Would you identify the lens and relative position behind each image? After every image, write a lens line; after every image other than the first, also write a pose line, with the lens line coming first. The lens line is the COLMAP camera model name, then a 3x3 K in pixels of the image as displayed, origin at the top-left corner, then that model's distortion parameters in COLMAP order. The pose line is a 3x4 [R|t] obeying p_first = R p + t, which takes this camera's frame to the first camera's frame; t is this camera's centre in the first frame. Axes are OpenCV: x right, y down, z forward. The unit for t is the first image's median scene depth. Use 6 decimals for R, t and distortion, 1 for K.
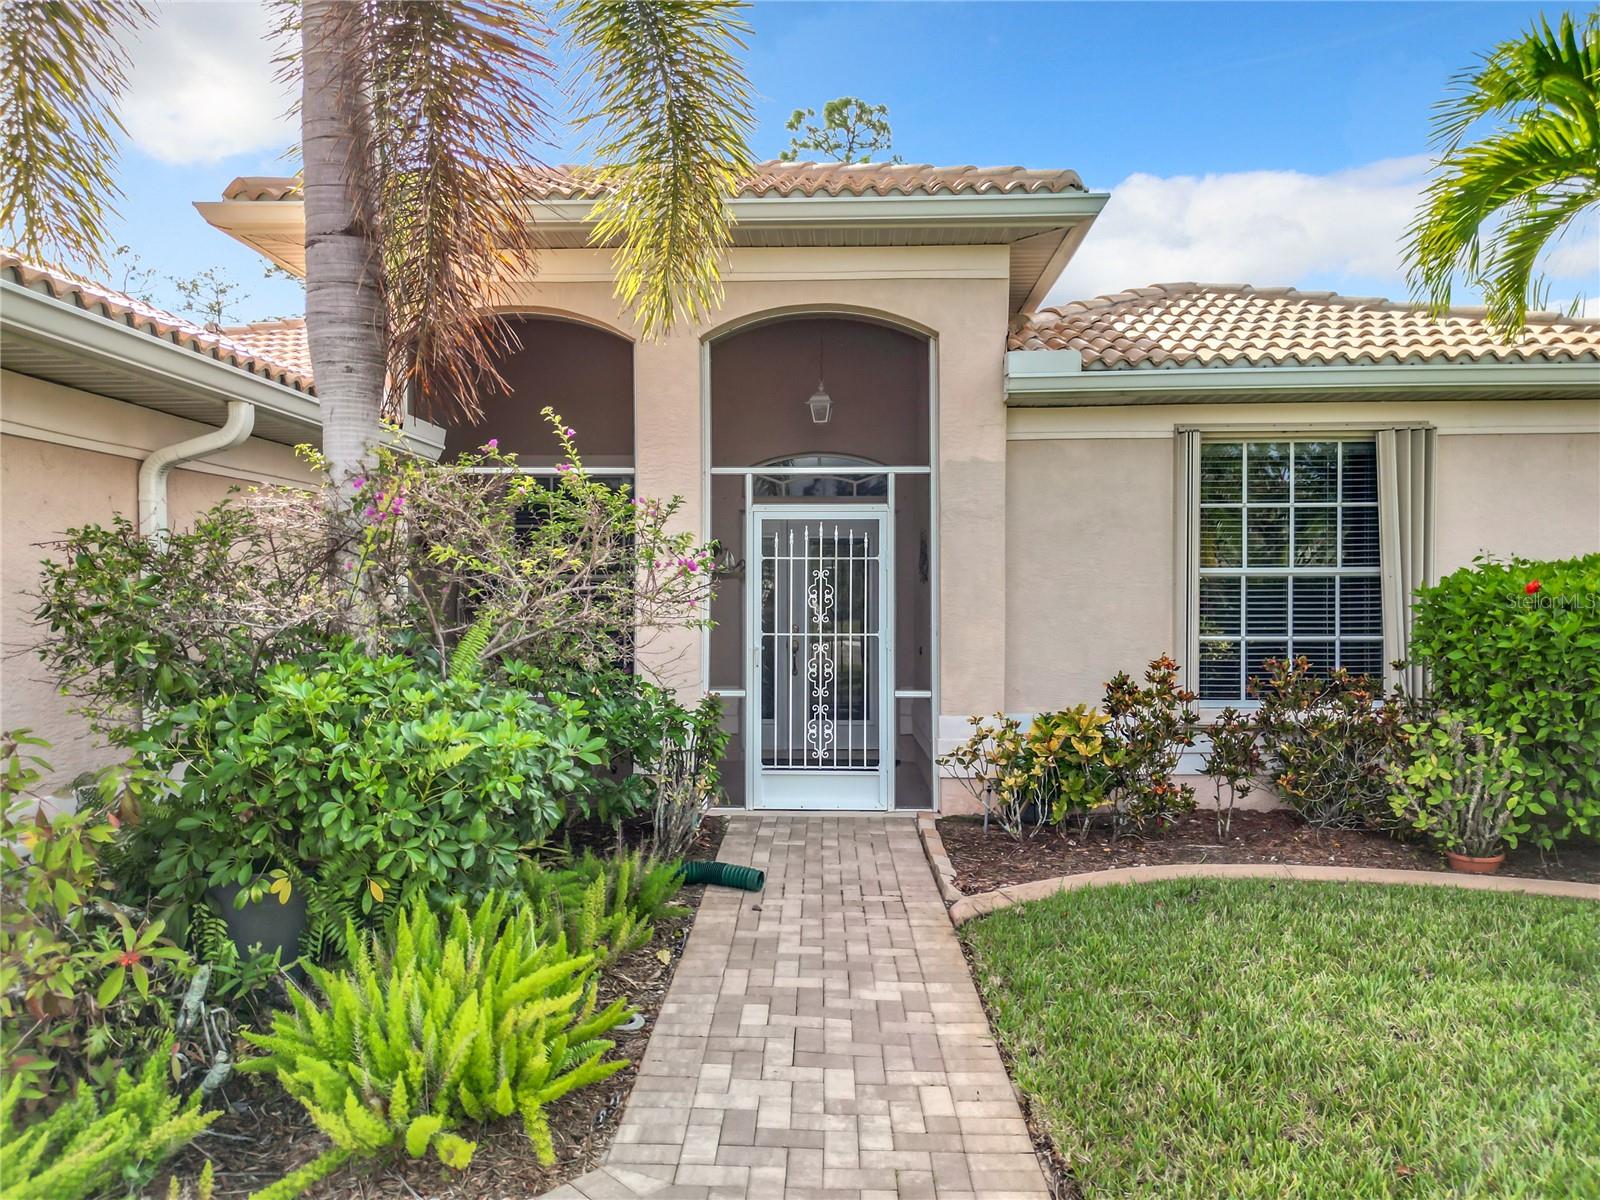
lens RADIAL K [[1206.0, 0, 769.2], [0, 1206.0, 595.9], [0, 0, 1]] dist [0.083231, -0.102013]
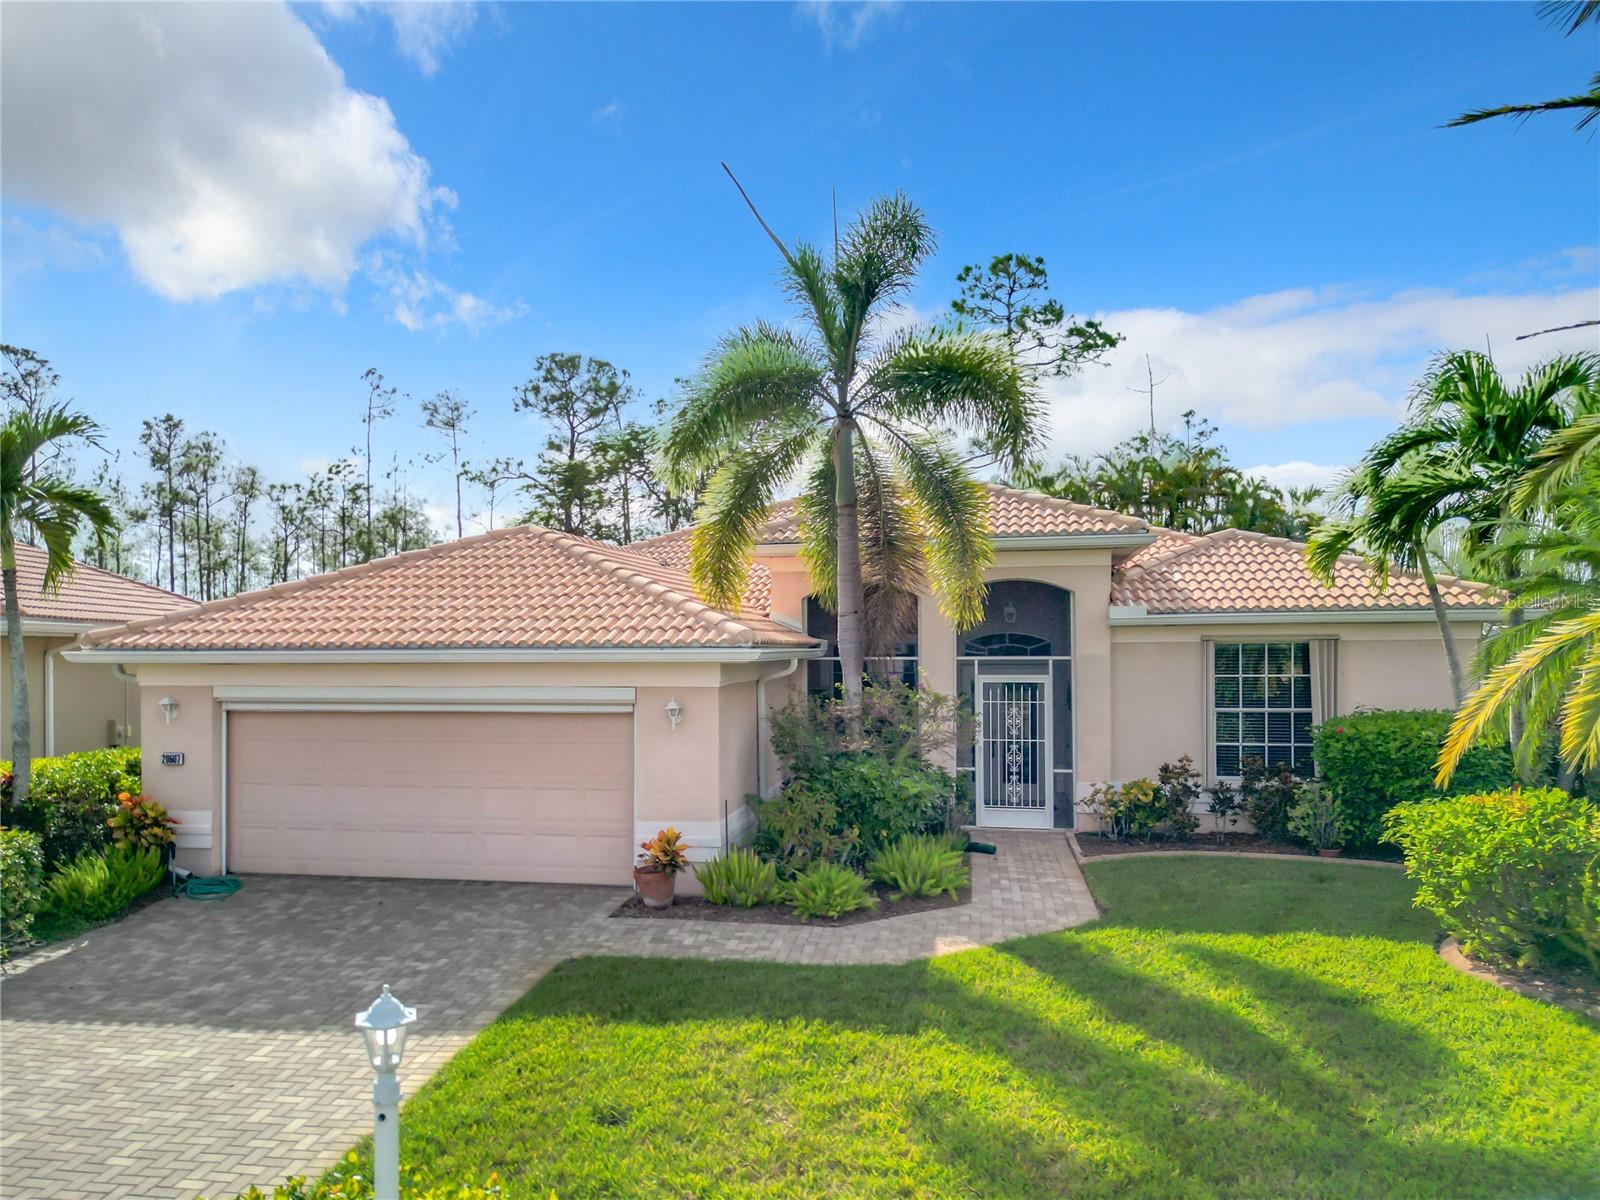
lens RADIAL K [[1122.5, 0, 732.2], [0, 1122.5, 659.4], [0, 0, 1]] dist [0.064103, -0.055564]
pose [[0.985178, -0.002955, -0.171508, -0.108755], [0.001998, 0.999981, -0.005749, -0.102688], [0.171521, 0.005321, 0.985166, -1.027545]]
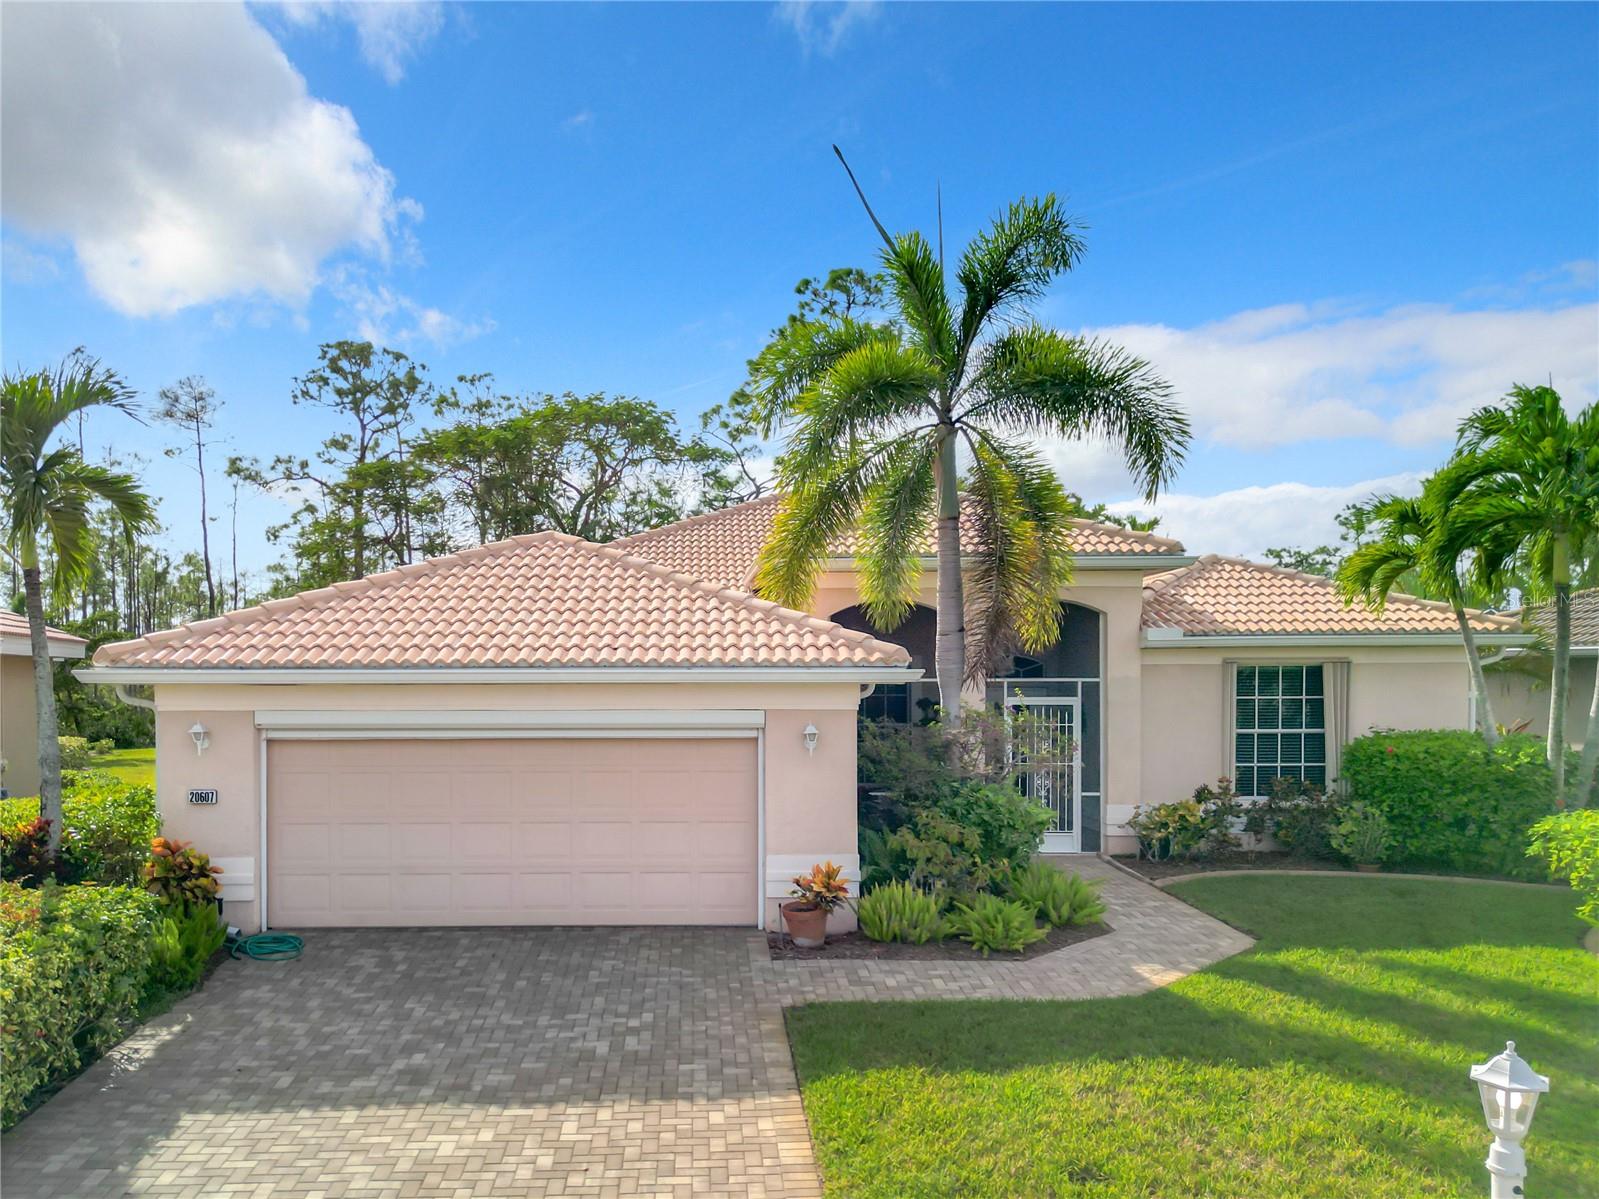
lens RADIAL K [[1179.7, 0, 744.6], [0, 1179.7, 704.5], [0, 0, 1]] dist [0.039401, -0.008379]
pose [[0.999710, -0.002095, 0.023985, -0.546058], [0.001793, 0.999919, 0.012604, -0.099815], [-0.024009, -0.012557, 0.999633, -1.016922]]
